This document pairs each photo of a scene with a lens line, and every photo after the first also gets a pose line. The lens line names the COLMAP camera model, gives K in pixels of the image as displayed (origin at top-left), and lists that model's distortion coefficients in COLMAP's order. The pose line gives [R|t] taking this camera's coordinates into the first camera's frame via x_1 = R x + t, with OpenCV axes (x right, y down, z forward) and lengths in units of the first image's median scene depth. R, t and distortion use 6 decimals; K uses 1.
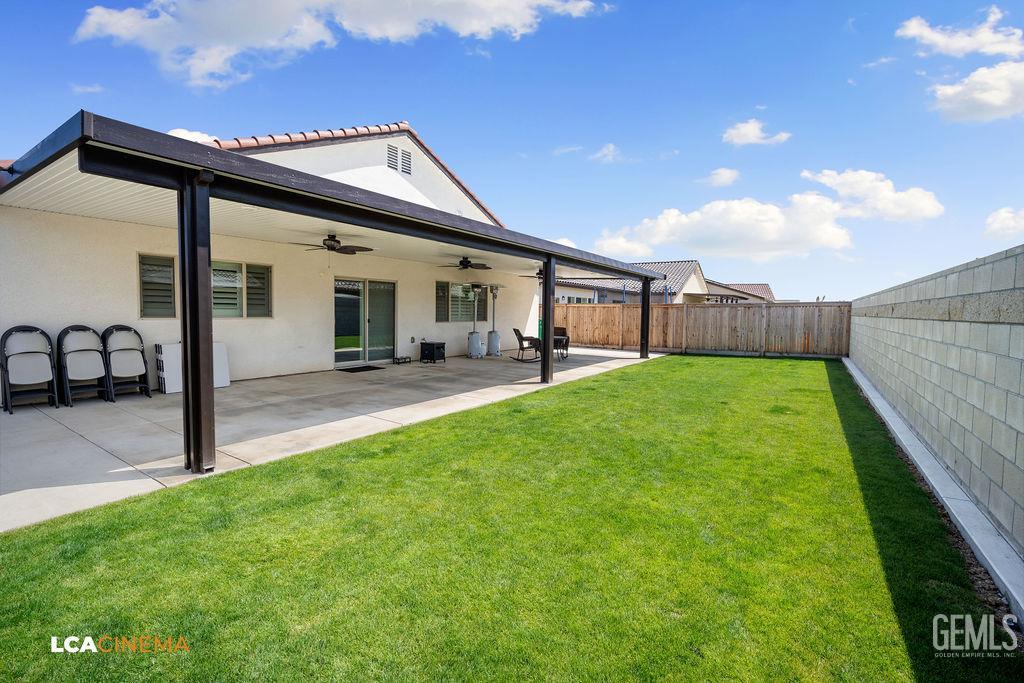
lens RADIAL K [[445.5, 0, 509.1], [0, 445.5, 336.7], [0, 0, 1]] dist [-0.001951, -0.000116]
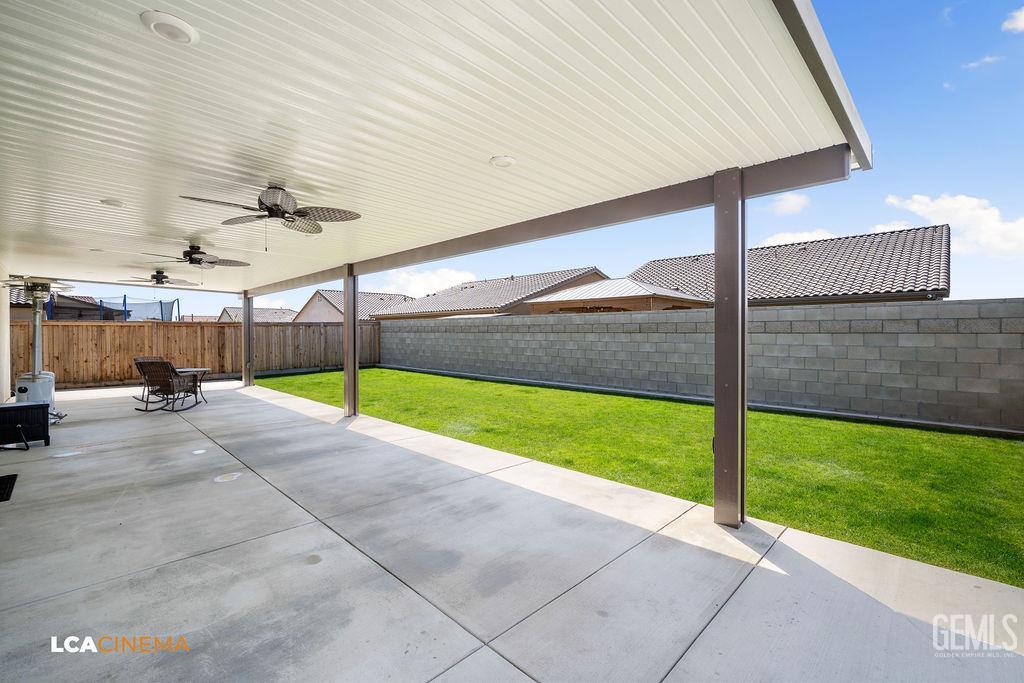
lens RADIAL K [[445.5, 0, 509.1], [0, 445.5, 336.7], [0, 0, 1]] dist [-0.001951, -0.000116]
pose [[0.180531, -0.026797, 0.983204, -0.433255], [0.063602, 0.997855, 0.015518, -0.026590], [-0.981511, 0.059732, 0.181848, 0.335389]]
